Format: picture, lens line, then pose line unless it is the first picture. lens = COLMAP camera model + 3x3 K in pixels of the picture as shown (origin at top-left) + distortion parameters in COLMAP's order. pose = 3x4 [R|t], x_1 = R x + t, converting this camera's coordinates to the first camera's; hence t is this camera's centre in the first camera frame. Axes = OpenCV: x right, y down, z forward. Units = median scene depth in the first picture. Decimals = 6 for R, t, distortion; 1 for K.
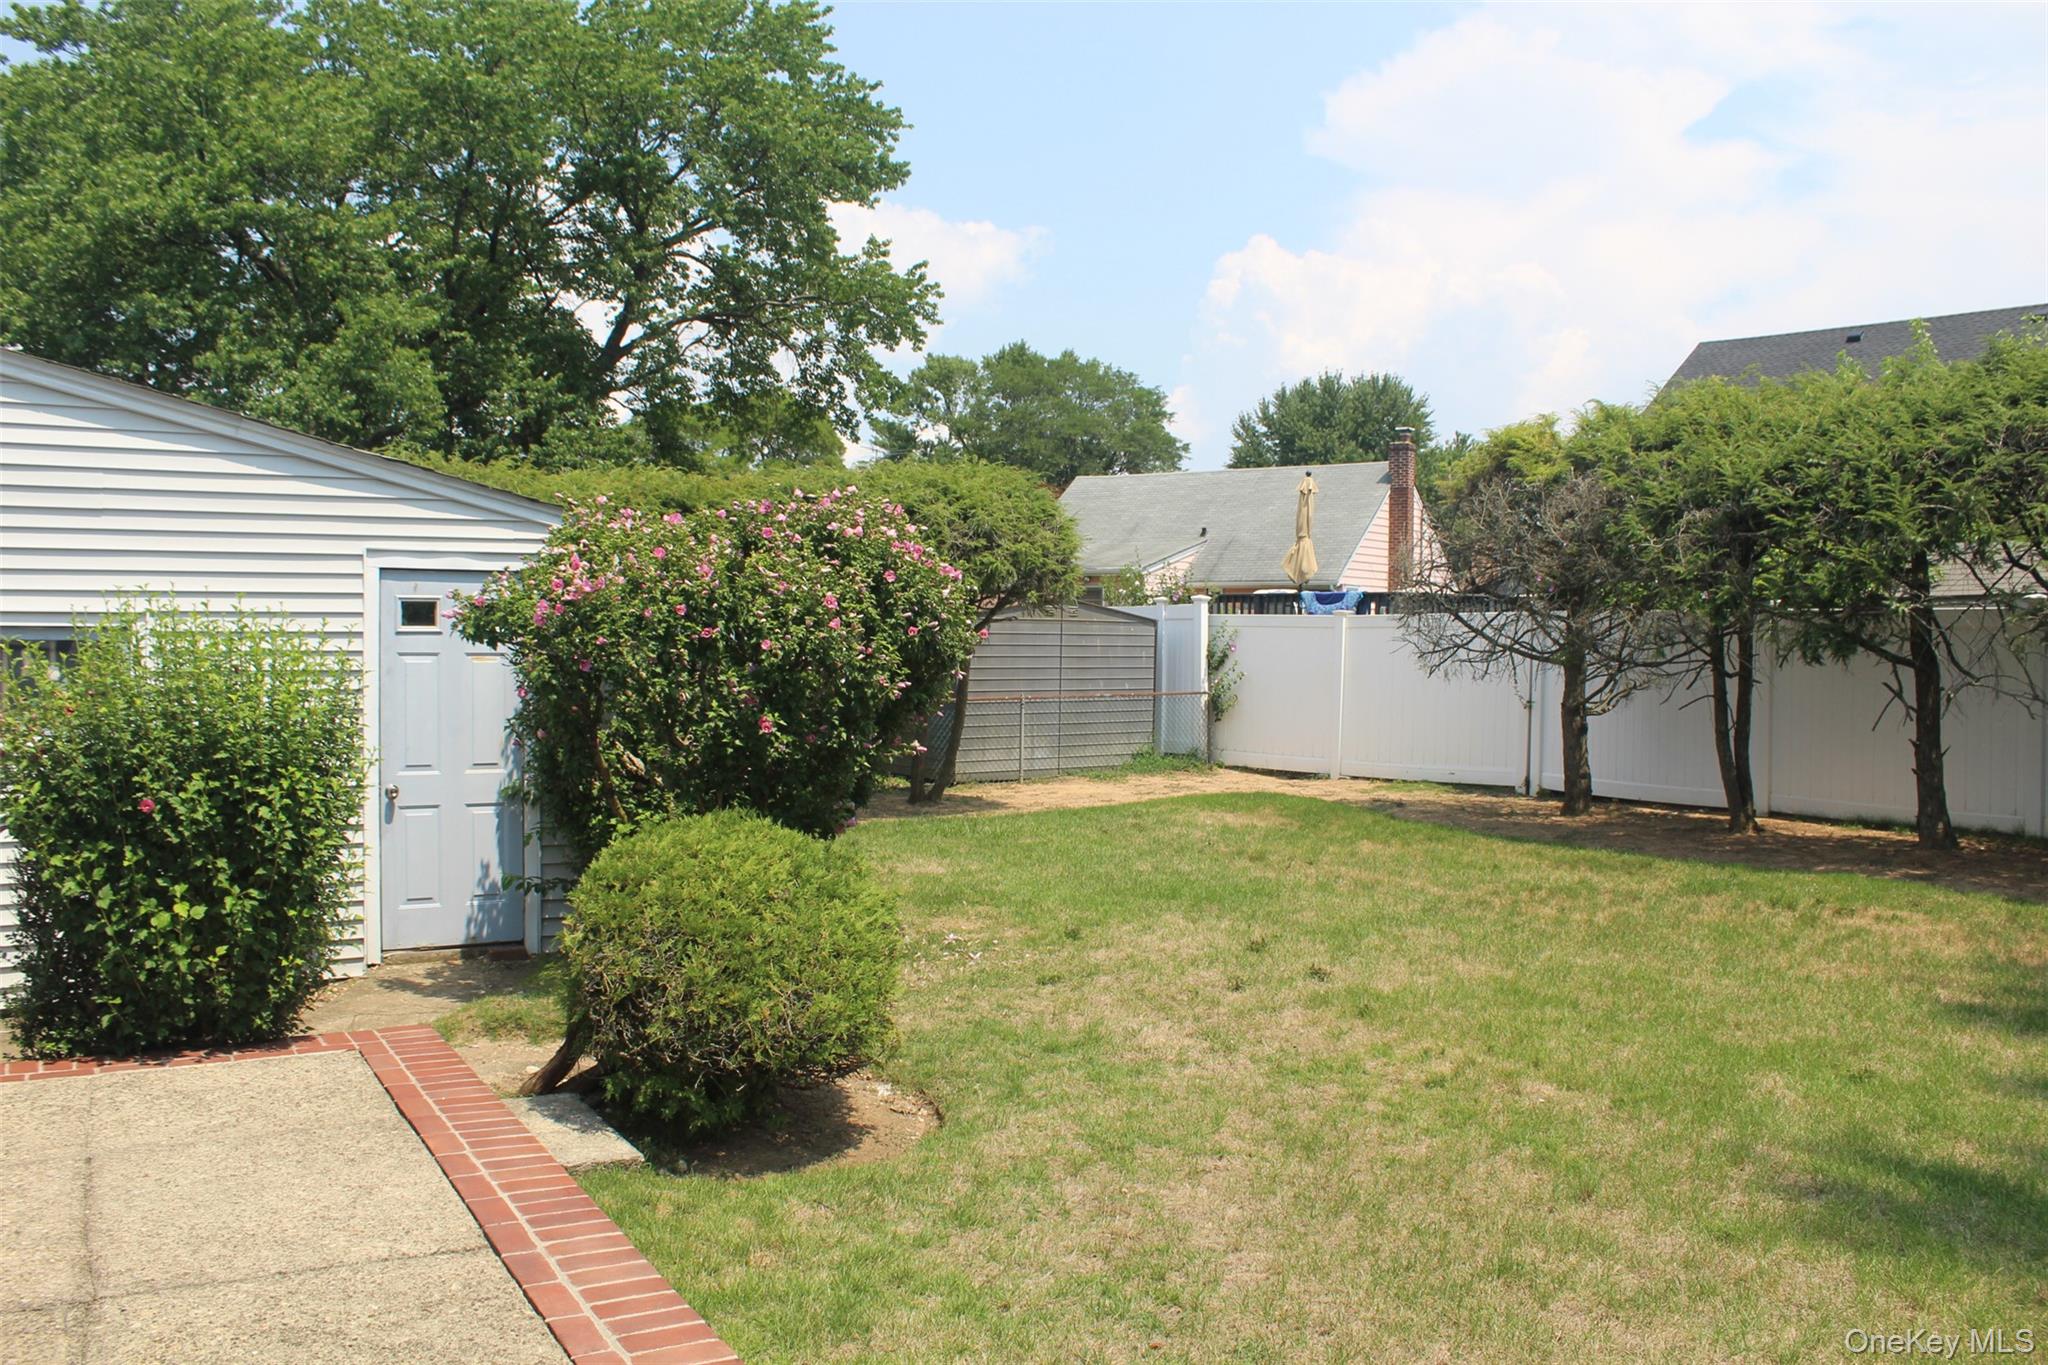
lens RADIAL K [[1707.0, 0, 1034.9], [0, 1707.0, 668.2], [0, 0, 1]] dist [-0.169412, 0.150125]
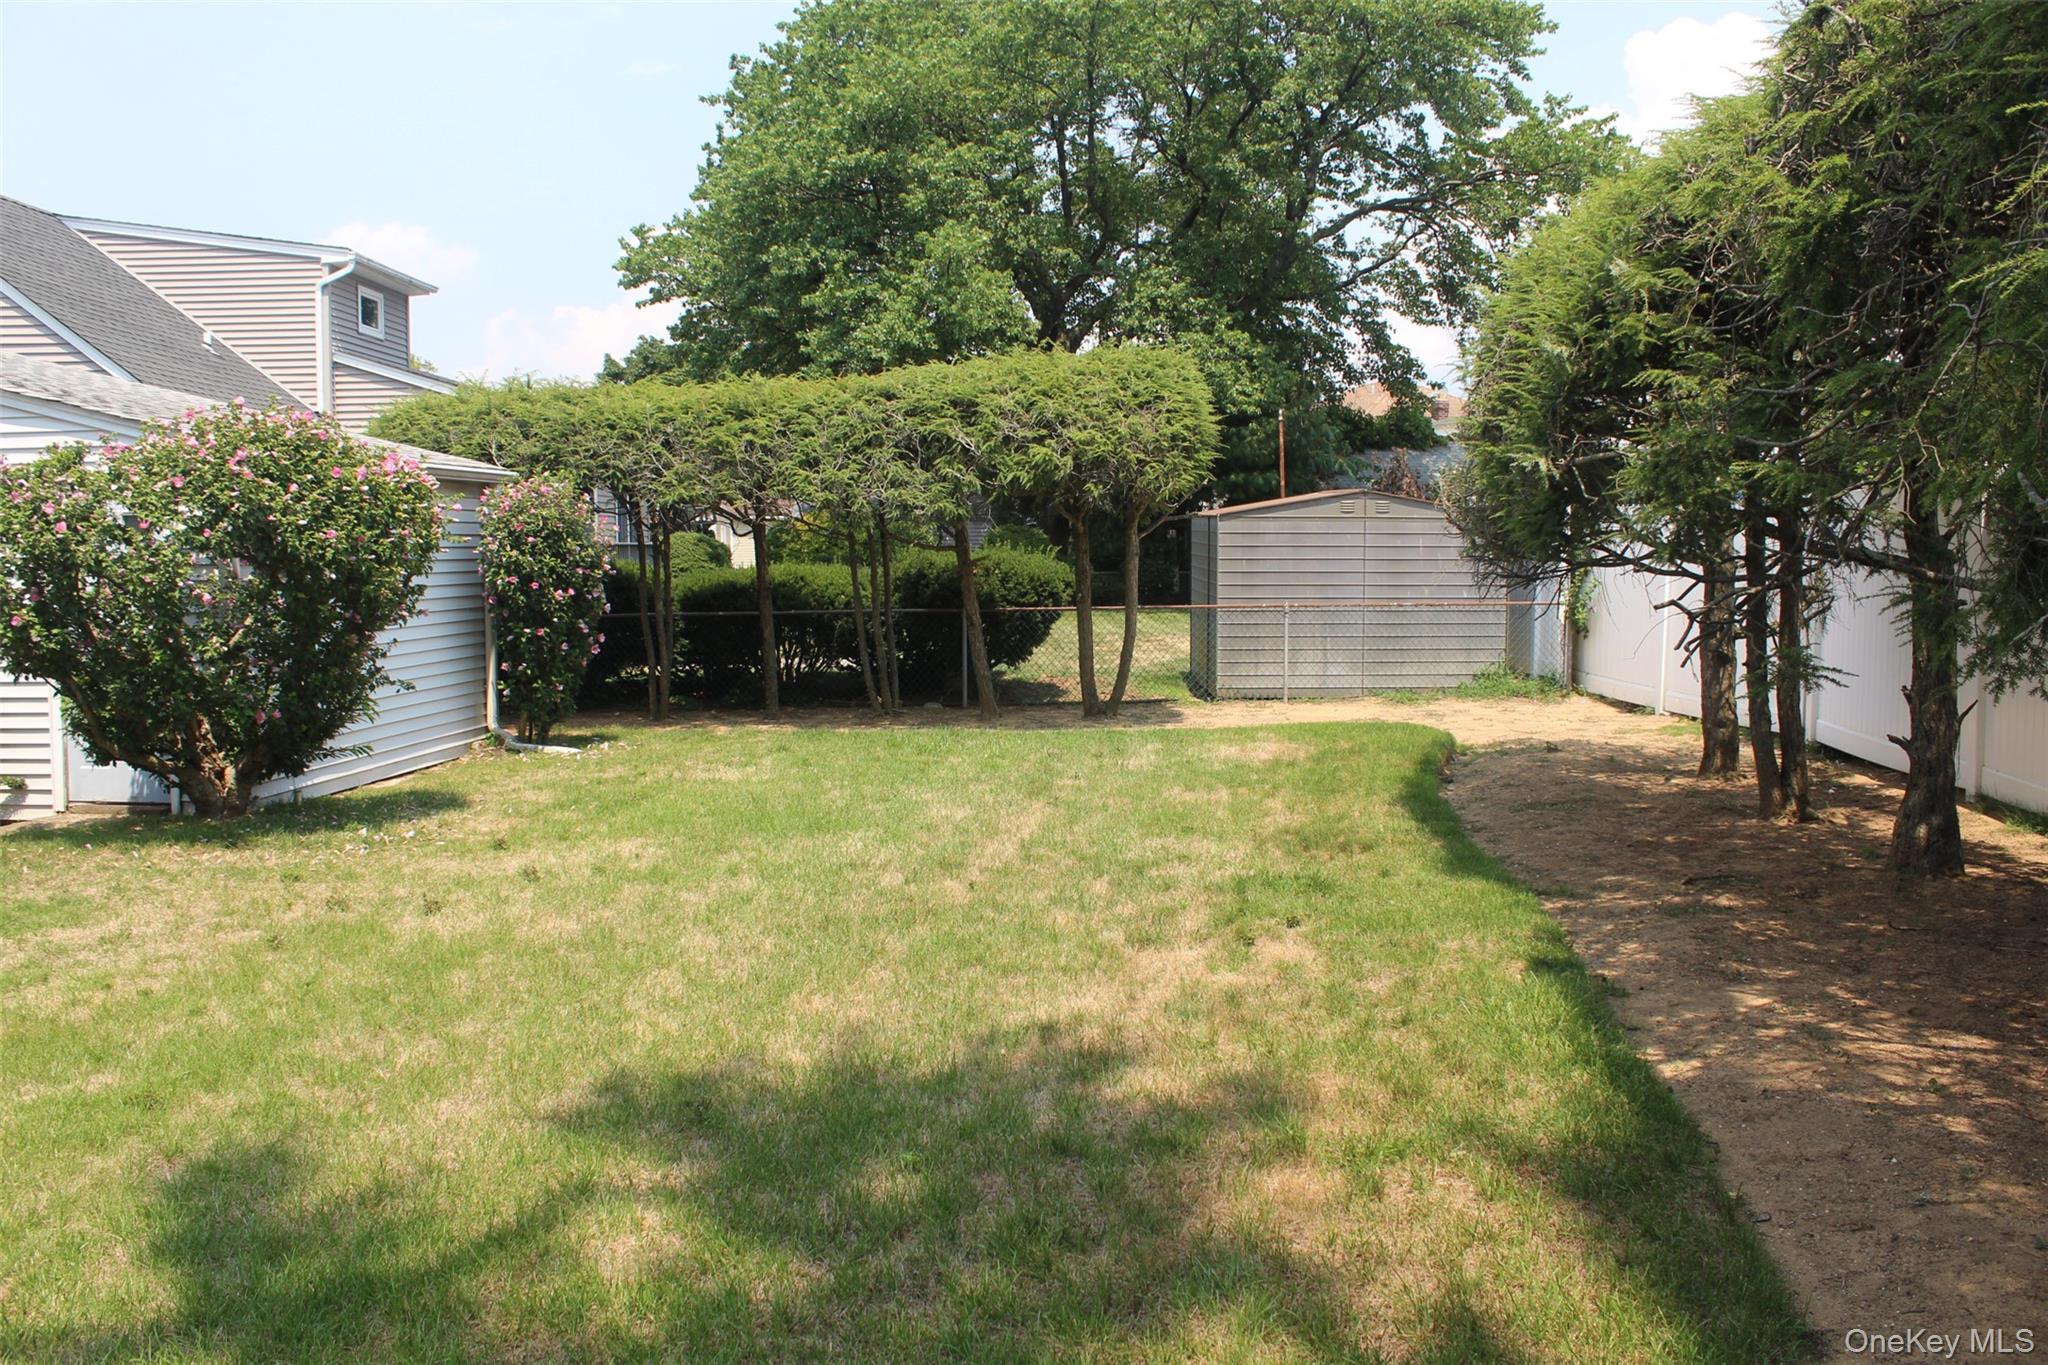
lens RADIAL K [[1707.0, 0, 1034.9], [0, 1707.0, 668.2], [0, 0, 1]] dist [-0.169412, 0.150125]
pose [[0.800020, 0.032593, -0.599088, 0.734319], [-0.001364, 0.998620, 0.052507, 0.006507], [0.599972, -0.041189, 0.798960, 0.378800]]
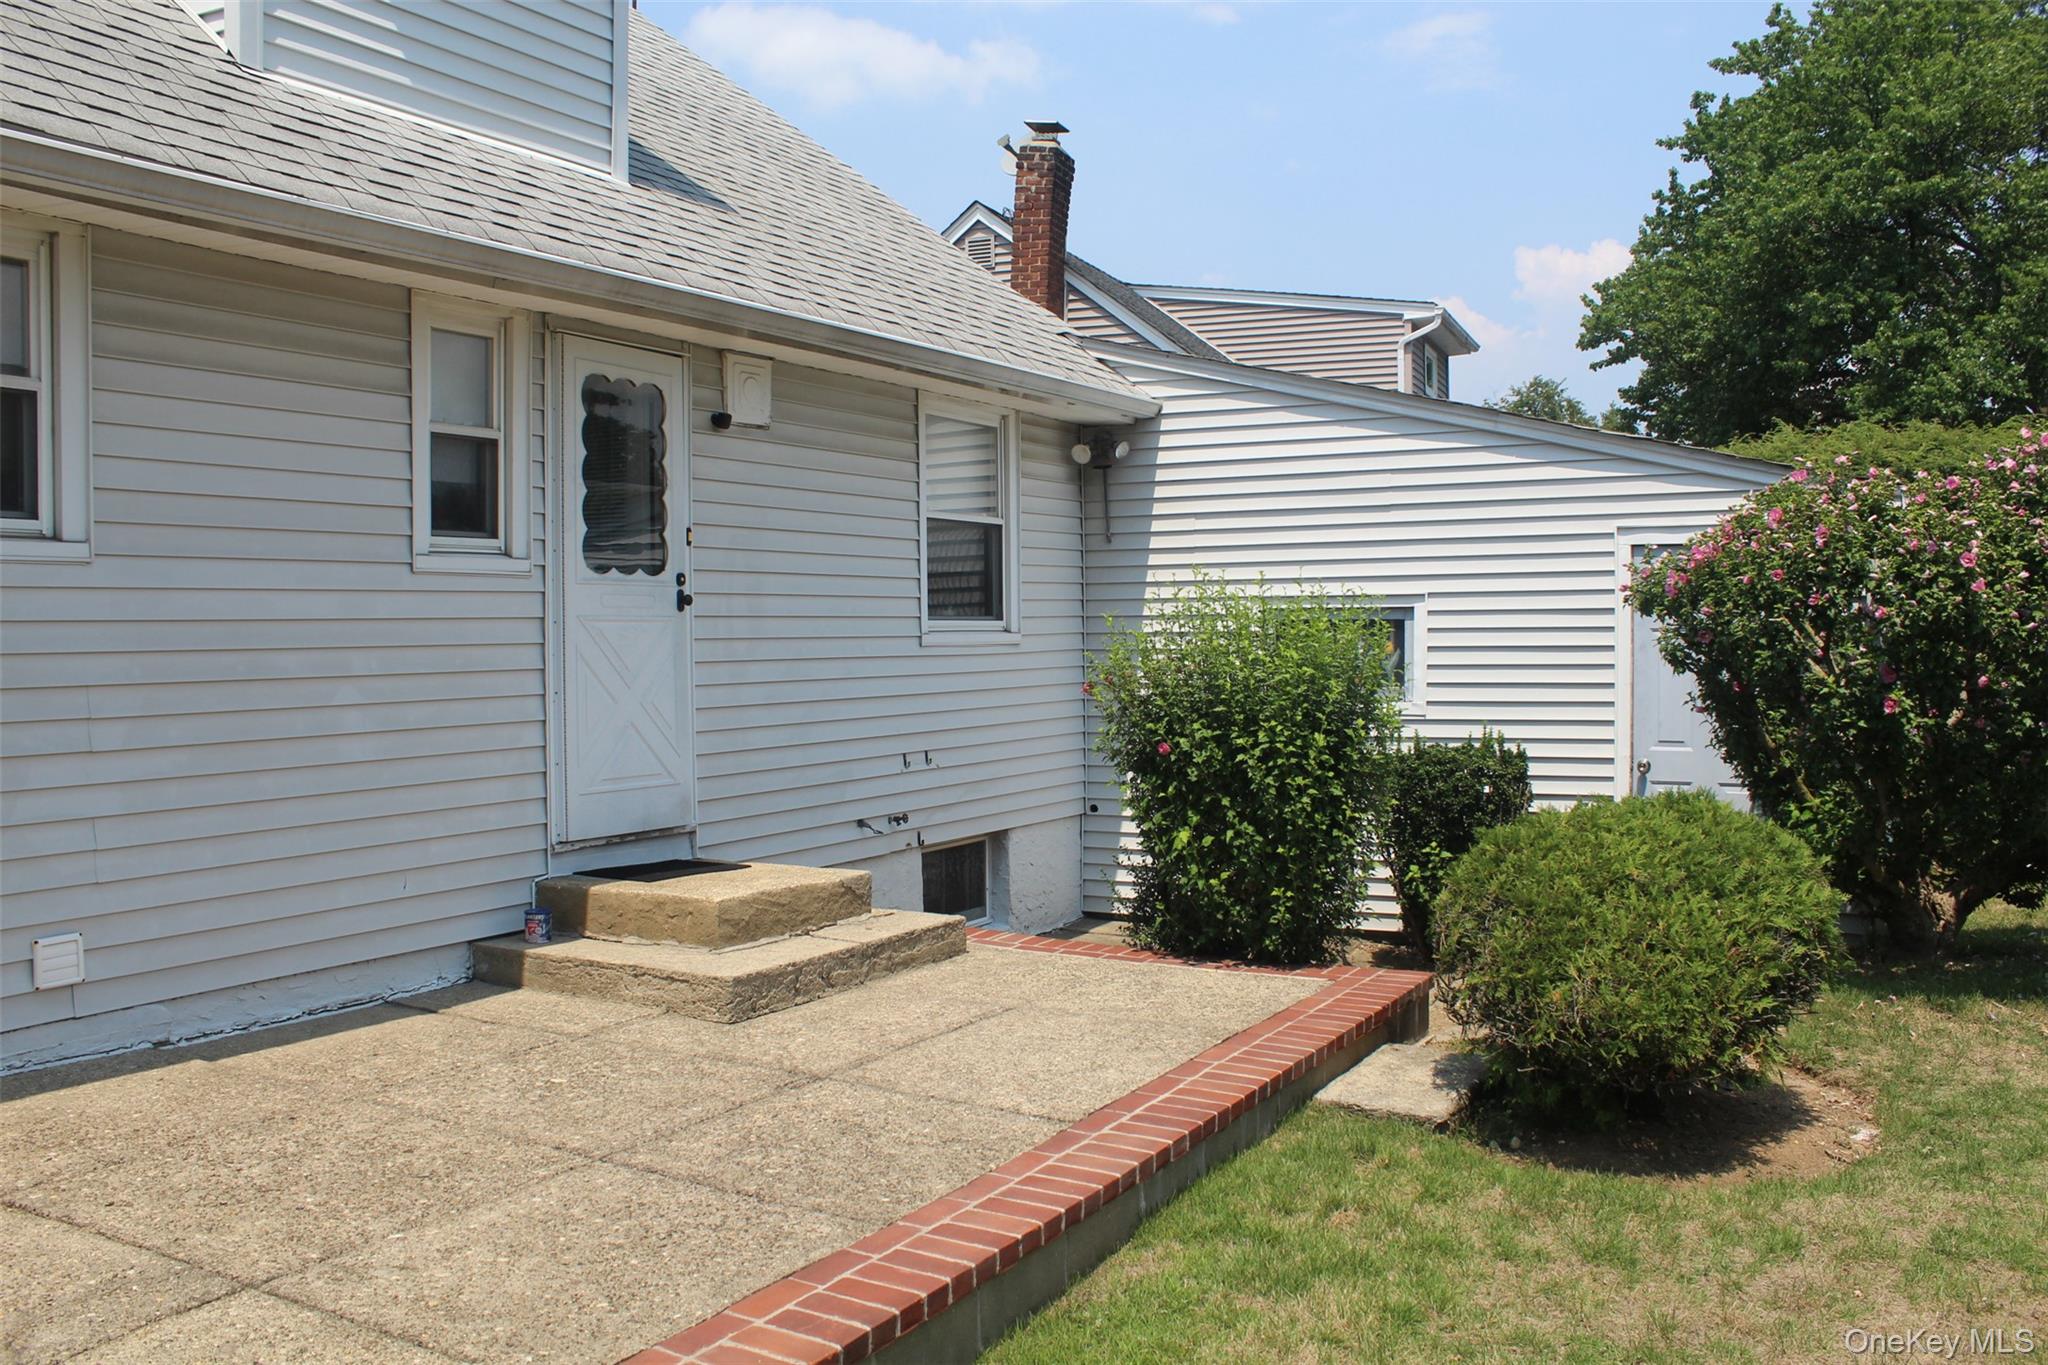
lens RADIAL K [[1707.0, 0, 1034.9], [0, 1707.0, 668.2], [0, 0, 1]] dist [-0.169412, 0.150125]
pose [[0.507558, 0.009695, -0.861563, 0.241275], [-0.006738, 0.999951, 0.007284, 0.007929], [0.861591, 0.002108, 0.507598, 0.133644]]
